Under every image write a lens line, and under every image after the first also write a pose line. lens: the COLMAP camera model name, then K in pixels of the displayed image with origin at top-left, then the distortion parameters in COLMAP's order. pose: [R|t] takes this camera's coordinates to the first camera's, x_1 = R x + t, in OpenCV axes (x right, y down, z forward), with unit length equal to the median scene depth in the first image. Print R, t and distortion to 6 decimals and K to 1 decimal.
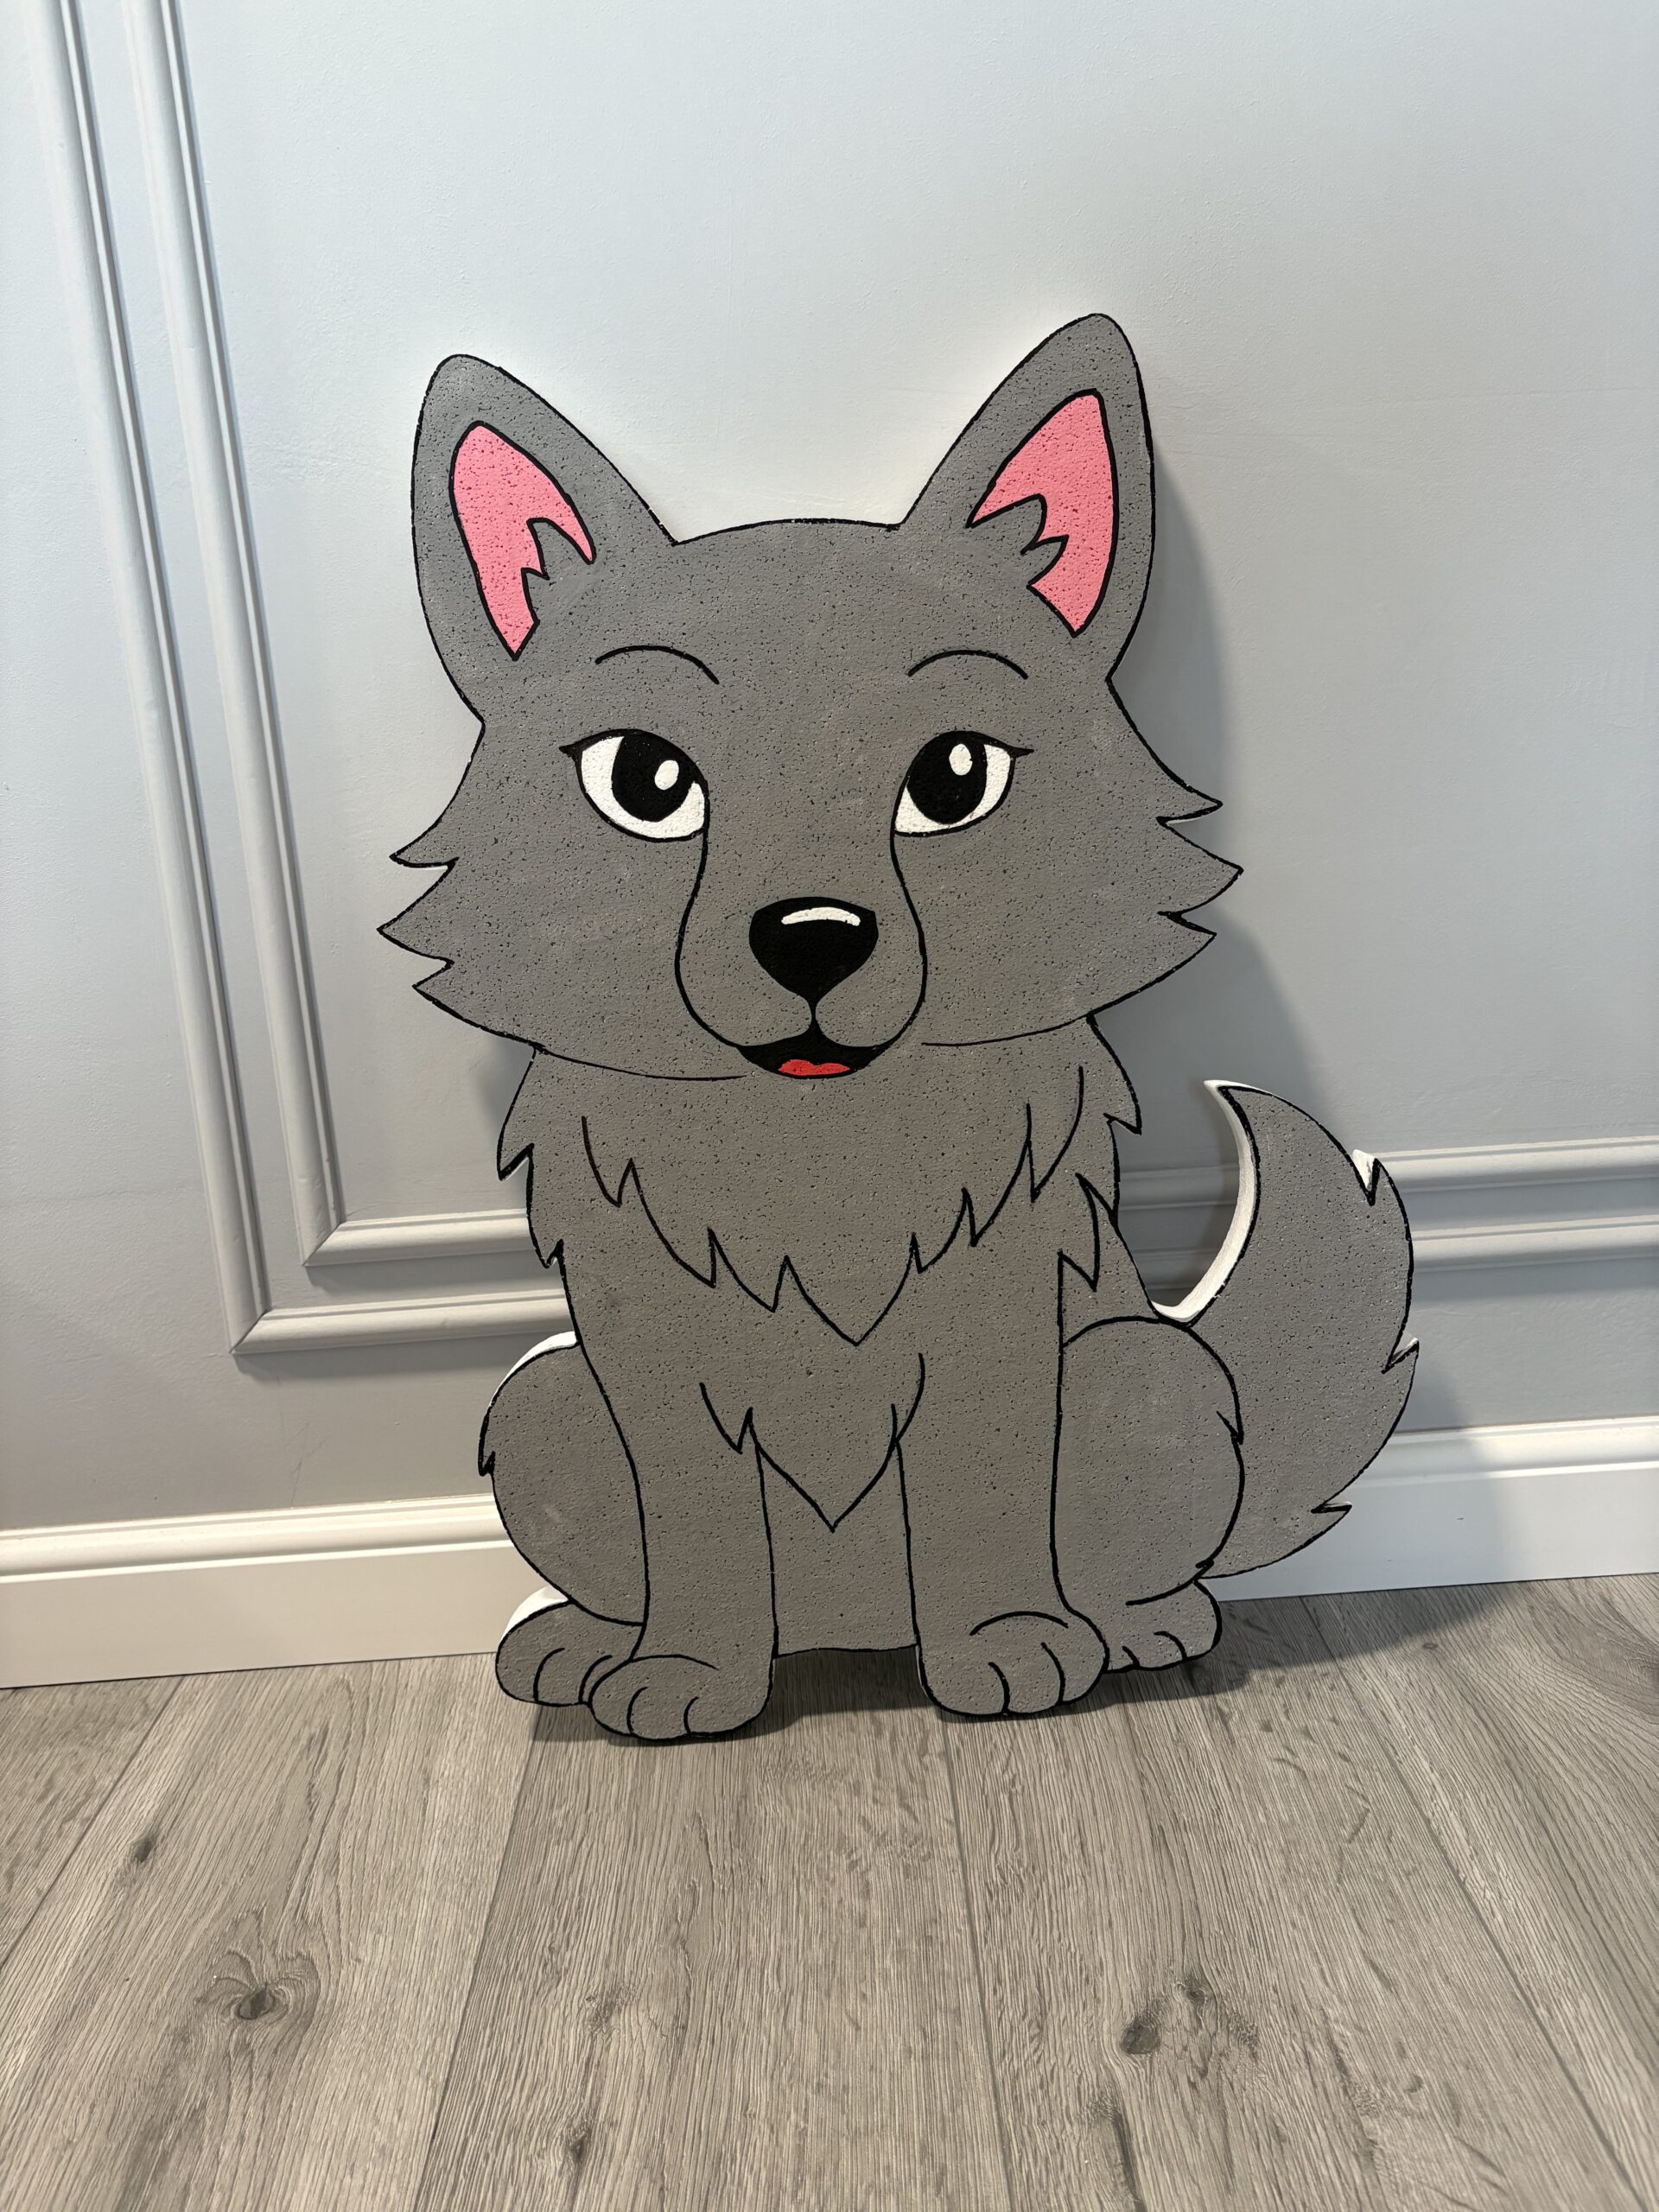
lens RADIAL K [[1693.2, 0, 829.5], [0, 1693.2, 1106.0], [0, 0, 1]] dist [0.018466, -0.000819]
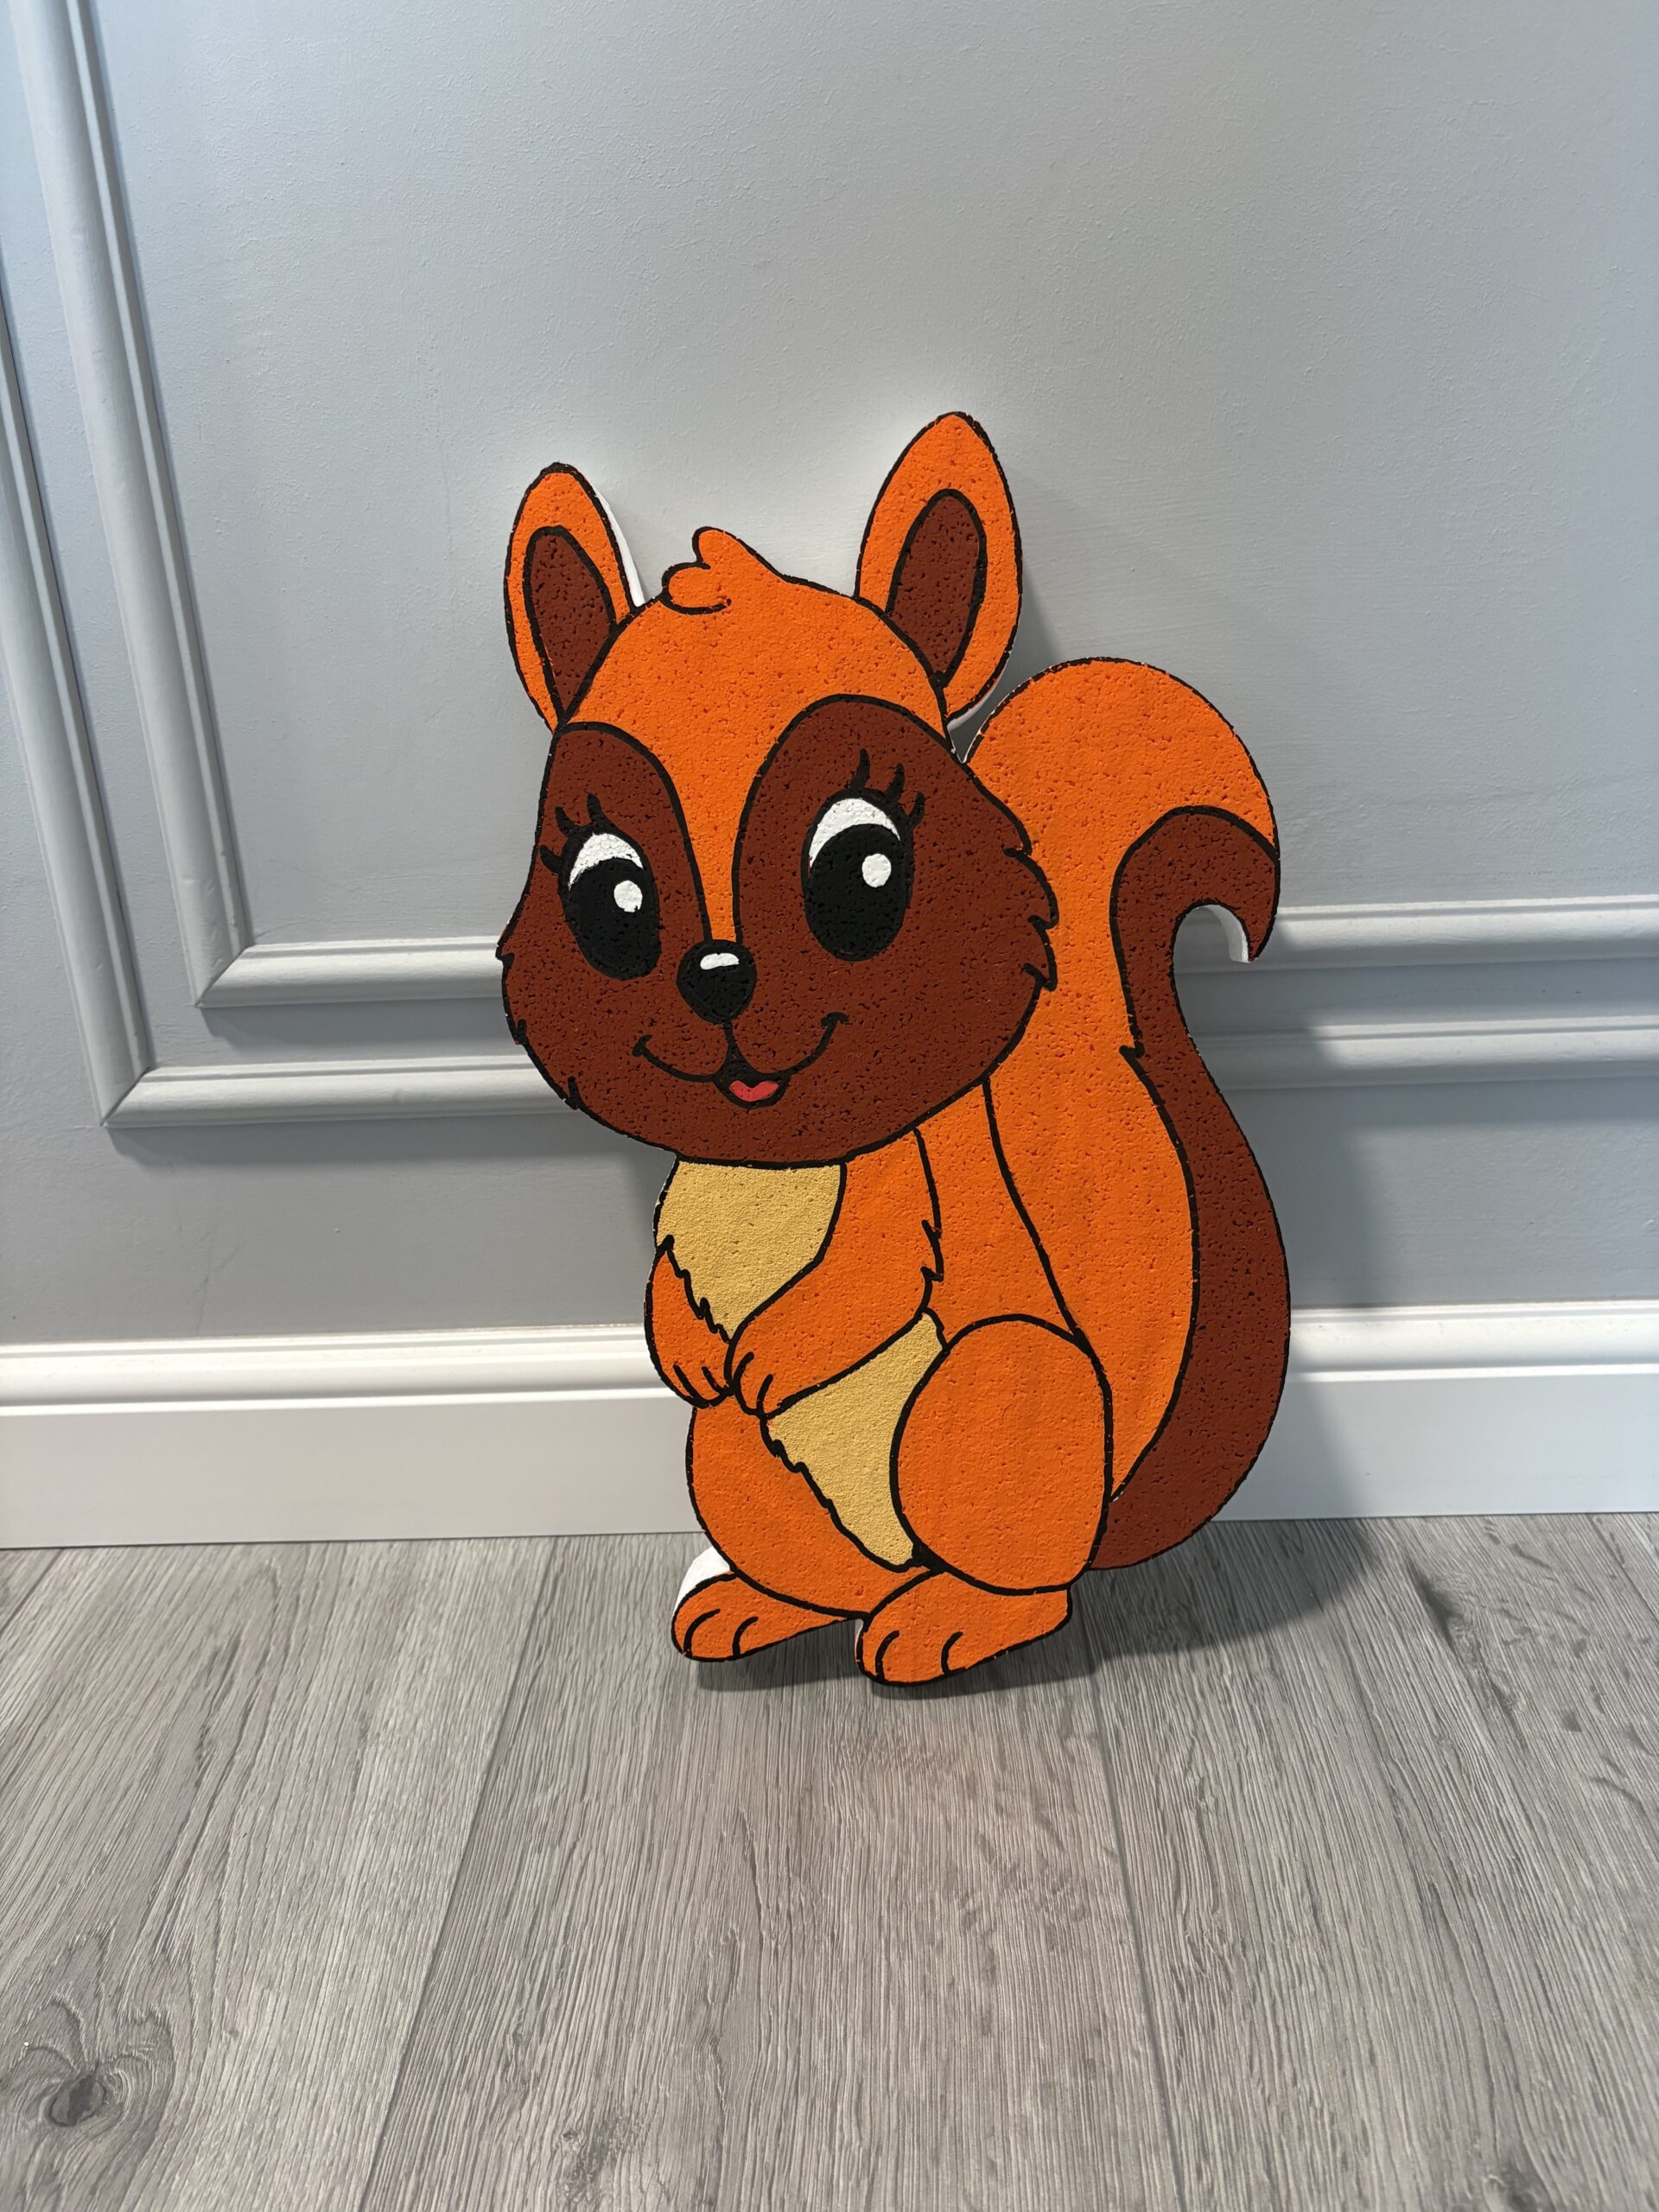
lens RADIAL K [[1726.3, 0, 820.8], [0, 1726.3, 1001.7], [0, 0, 1]] dist [0.099629, -0.130876]
pose [[0.998604, 0.032891, -0.041325, -0.028407], [-0.029655, 0.996618, 0.076634, 0.033297], [0.043706, -0.075301, 0.996203, 0.335757]]
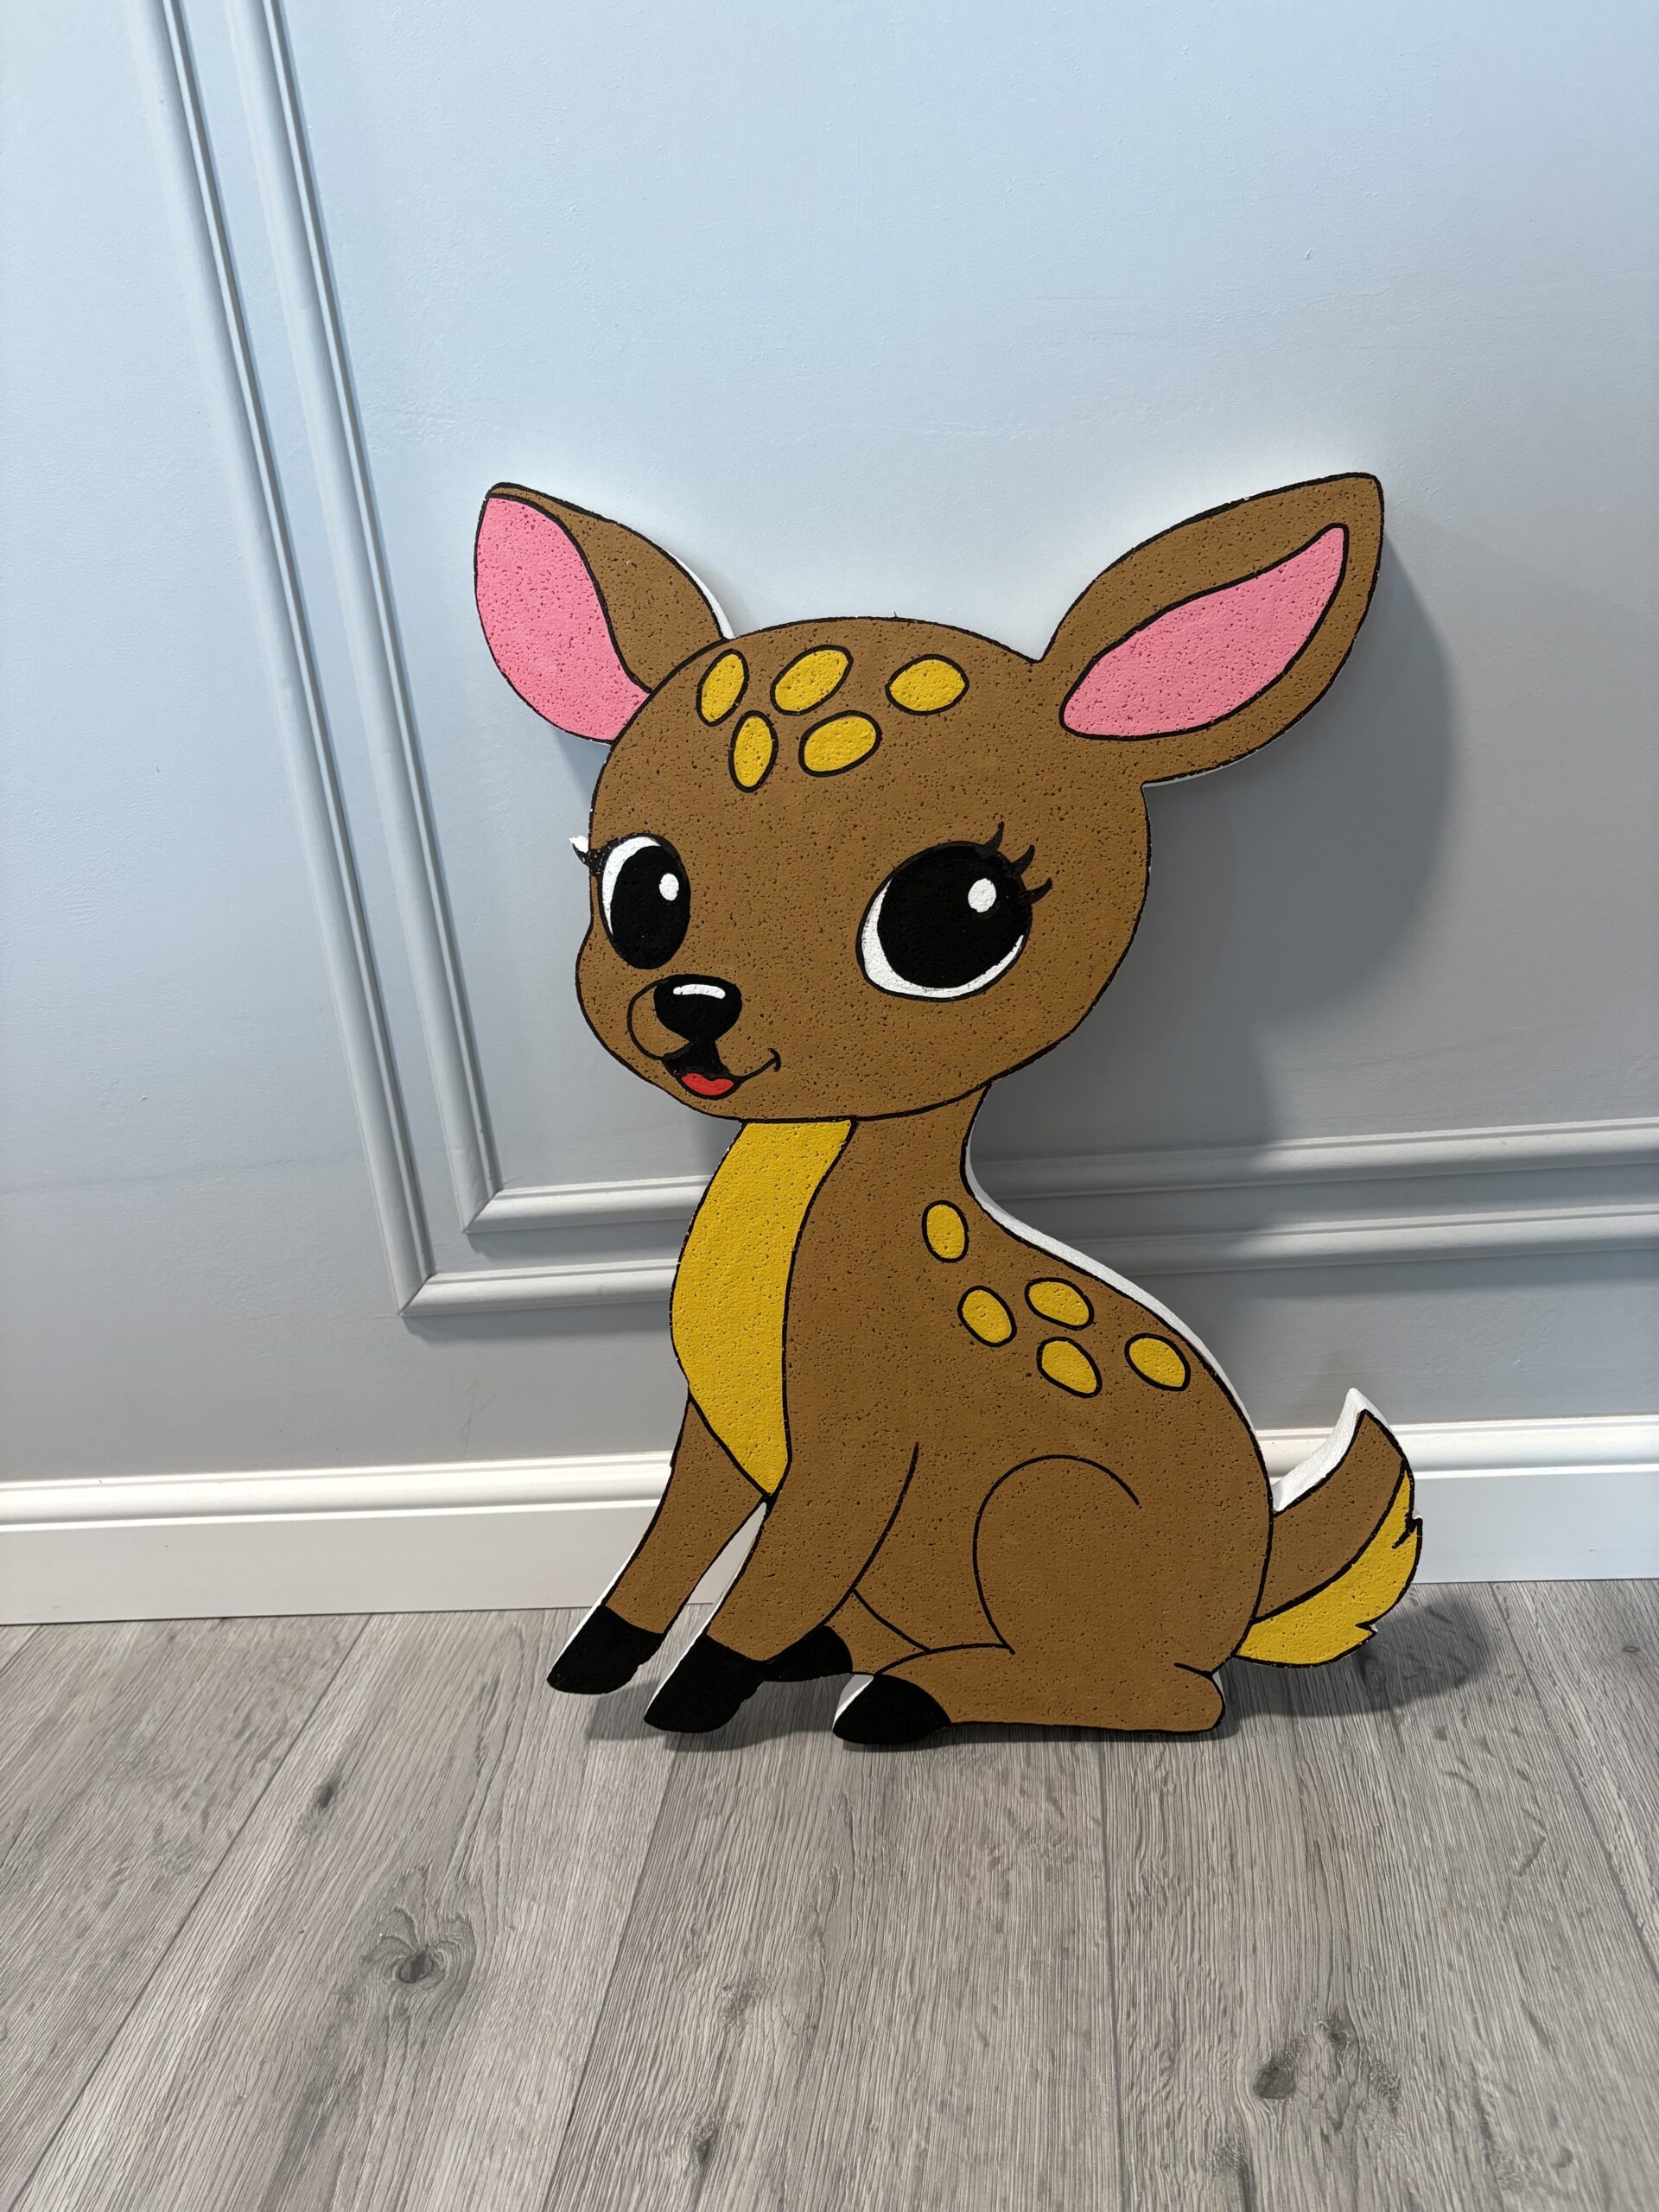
lens RADIAL K [[1687.3, 0, 820.3], [0, 1687.3, 1116.6], [0, 0, 1]] dist [0.049852, -0.066750]
pose [[0.989427, -0.002105, -0.145013, 0.058545], [0.016412, 0.995097, 0.097530, -0.085820], [0.144097, -0.098879, 0.984611, 0.052208]]
